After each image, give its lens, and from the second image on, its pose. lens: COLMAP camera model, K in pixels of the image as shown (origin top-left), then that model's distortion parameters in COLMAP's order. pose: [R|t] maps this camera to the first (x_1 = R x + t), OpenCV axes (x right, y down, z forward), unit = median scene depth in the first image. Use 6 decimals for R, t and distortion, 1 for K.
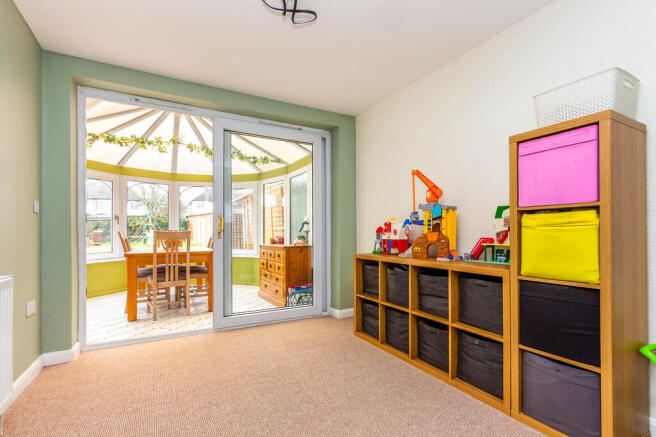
lens RADIAL K [[315.1, 0, 337.4], [0, 315.1, 237.0], [0, 0, 1]] dist [-0.000164, 0.000015]
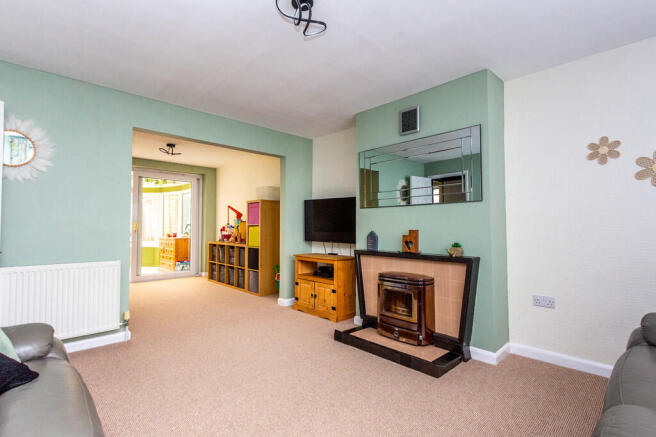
lens RADIAL K [[315.1, 0, 327.4], [0, 315.1, 216.3], [0, 0, 1]] dist [-0.000164, 0.000015]
pose [[0.971795, 0.003782, 0.235797, 0.256486], [0.005728, 0.999198, -0.039636, -0.020546], [-0.235757, 0.039869, 0.970994, -0.947130]]
